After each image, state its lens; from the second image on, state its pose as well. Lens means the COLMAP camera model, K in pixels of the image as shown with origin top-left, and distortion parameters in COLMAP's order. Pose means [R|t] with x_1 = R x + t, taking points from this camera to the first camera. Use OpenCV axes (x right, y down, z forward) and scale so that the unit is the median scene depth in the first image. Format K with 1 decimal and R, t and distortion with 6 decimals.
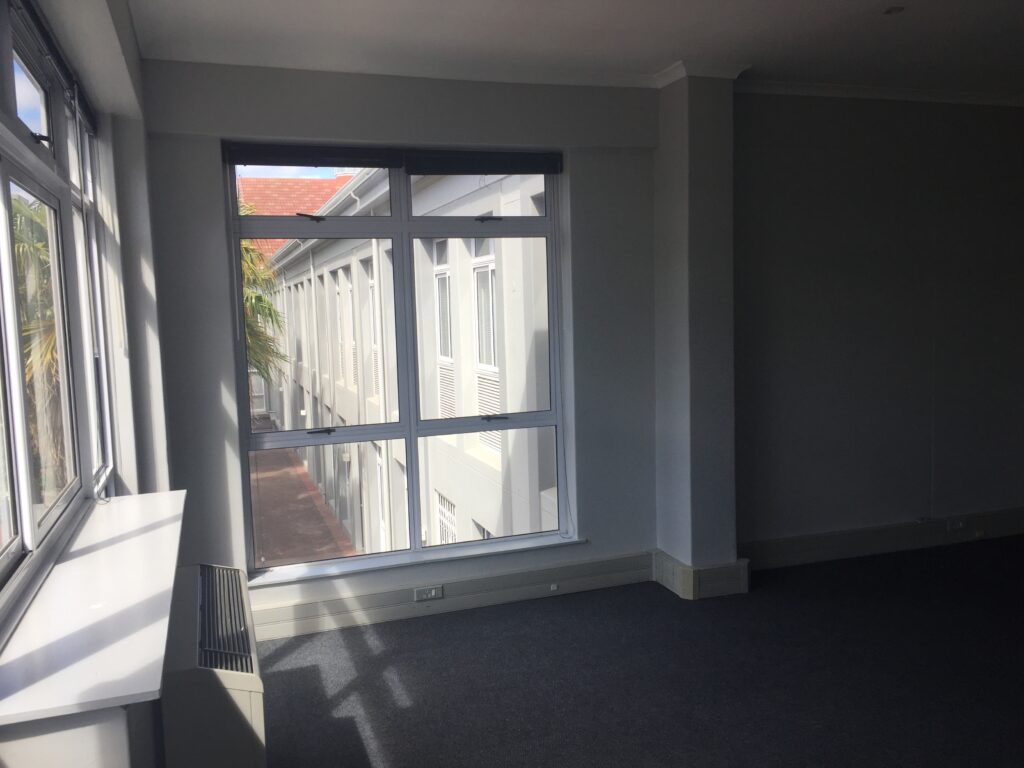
lens RADIAL K [[869.3, 0, 512.0], [0, 869.3, 384.0], [0, 0, 1]] dist [0.102807, -0.166574]
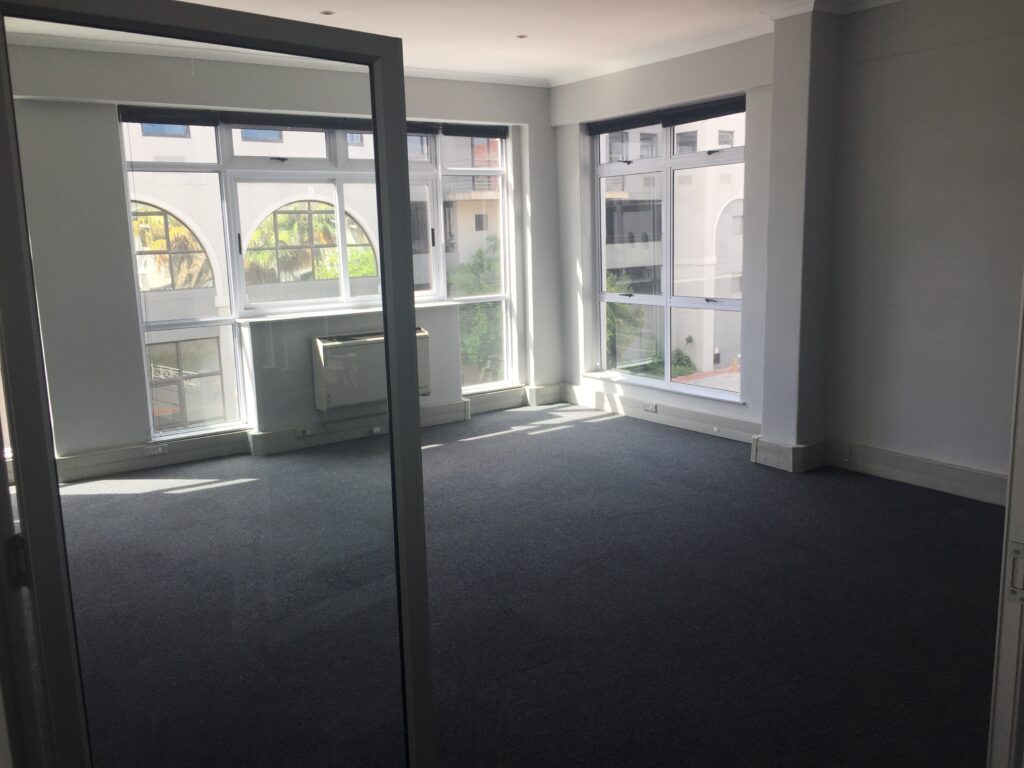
lens RADIAL K [[869.3, 0, 512.0], [0, 869.3, 384.0], [0, 0, 1]] dist [0.102807, -0.166574]
pose [[0.267878, 0.193335, -0.943856, 1.193986], [-0.062436, 0.981083, 0.183240, -0.062616], [0.961428, 0.009844, 0.274881, 0.316568]]
